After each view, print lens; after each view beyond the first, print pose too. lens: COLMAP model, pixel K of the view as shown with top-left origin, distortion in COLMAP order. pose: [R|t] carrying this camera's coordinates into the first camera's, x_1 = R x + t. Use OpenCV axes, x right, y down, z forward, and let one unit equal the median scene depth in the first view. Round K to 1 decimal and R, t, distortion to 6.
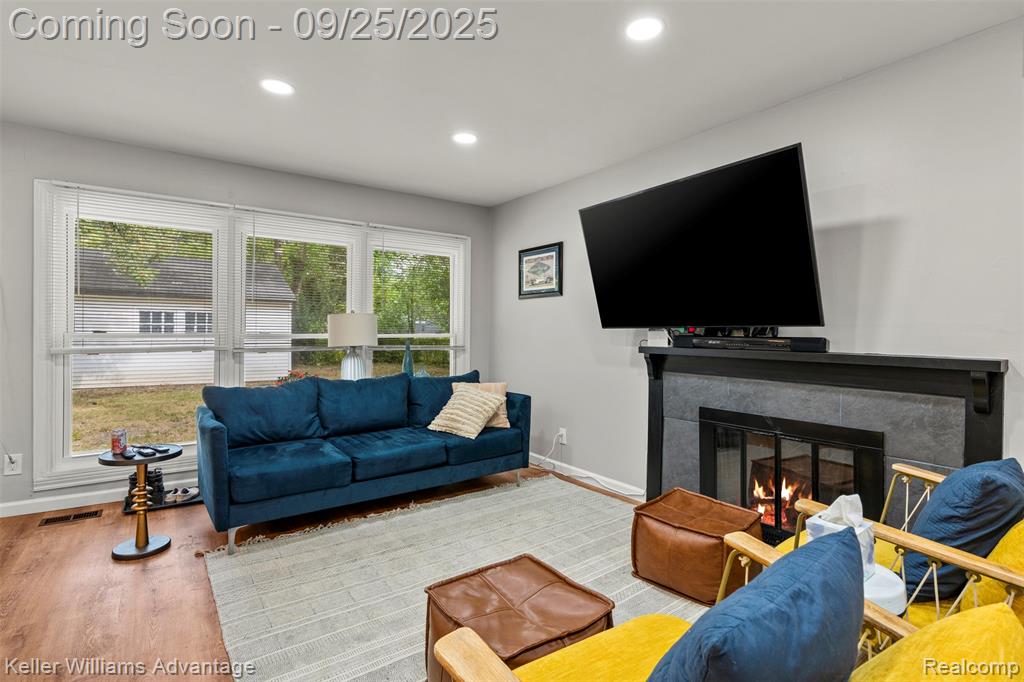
lens RADIAL K [[498.5, 0, 515.9], [0, 498.5, 333.5], [0, 0, 1]] dist [-0.004988, 0.002148]
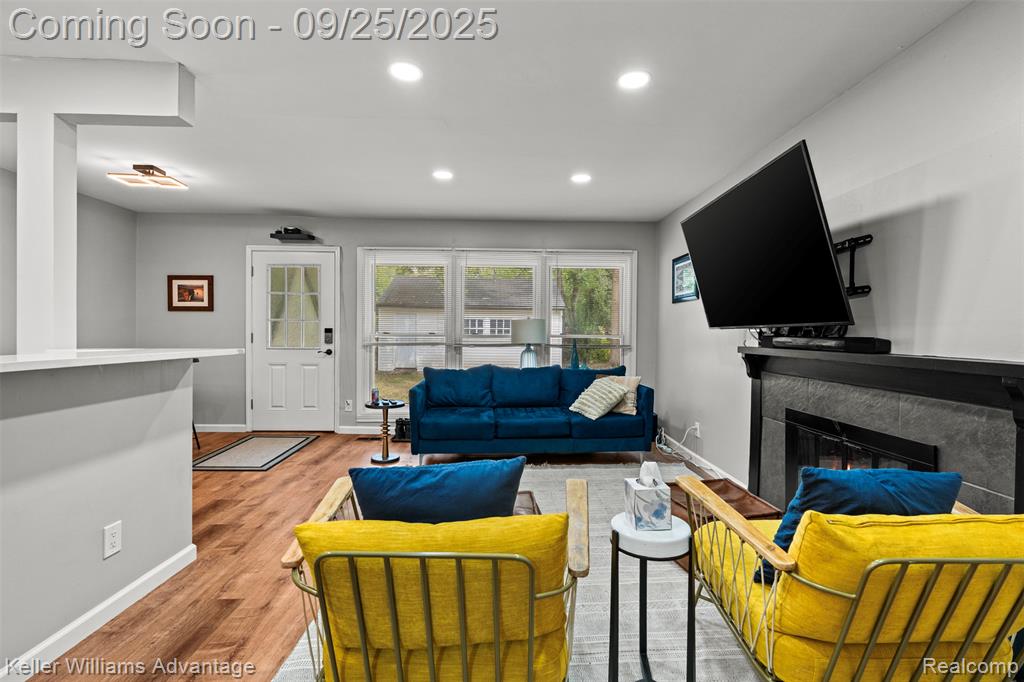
lens RADIAL K [[459.6, 0, 517.3], [0, 459.6, 338.7], [0, 0, 1]] dist [-0.004876, 0.000640]
pose [[0.832156, 0.006225, -0.554506, 0.405363], [-0.003194, 0.999974, 0.006432, 0.005473], [0.554532, -0.003581, 0.832155, -0.050559]]
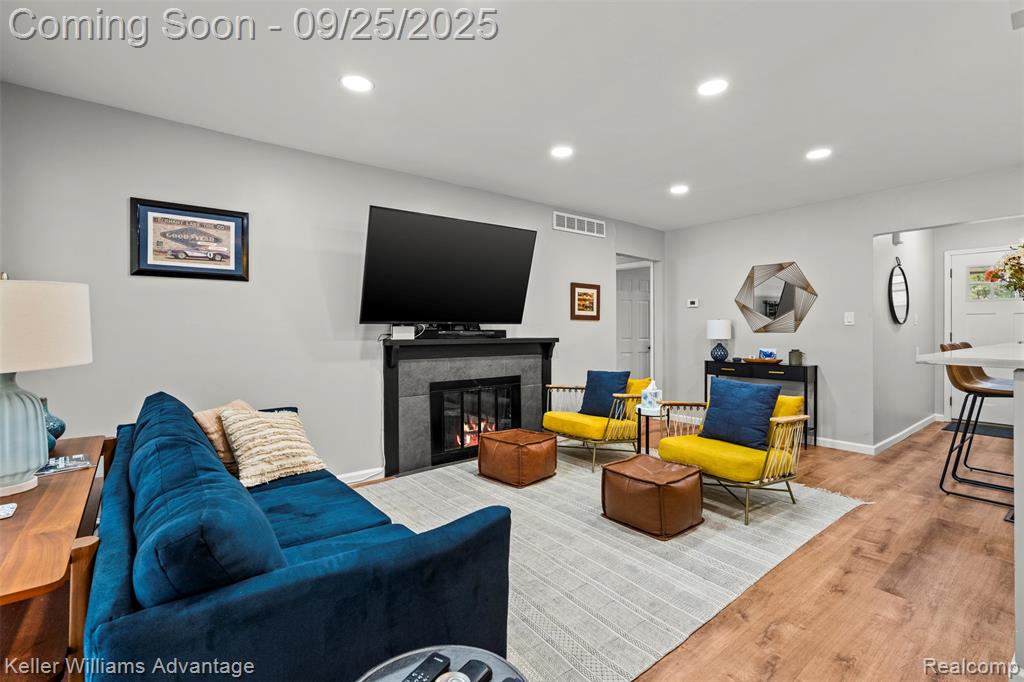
lens RADIAL K [[459.6, 0, 522.1], [0, 459.6, 330.5], [0, 0, 1]] dist [-0.004876, 0.000640]
pose [[-0.051576, -0.010161, 0.998617, -0.838559], [0.003626, 0.999940, 0.010362, -0.005499], [-0.998663, 0.004155, -0.051536, 0.773141]]
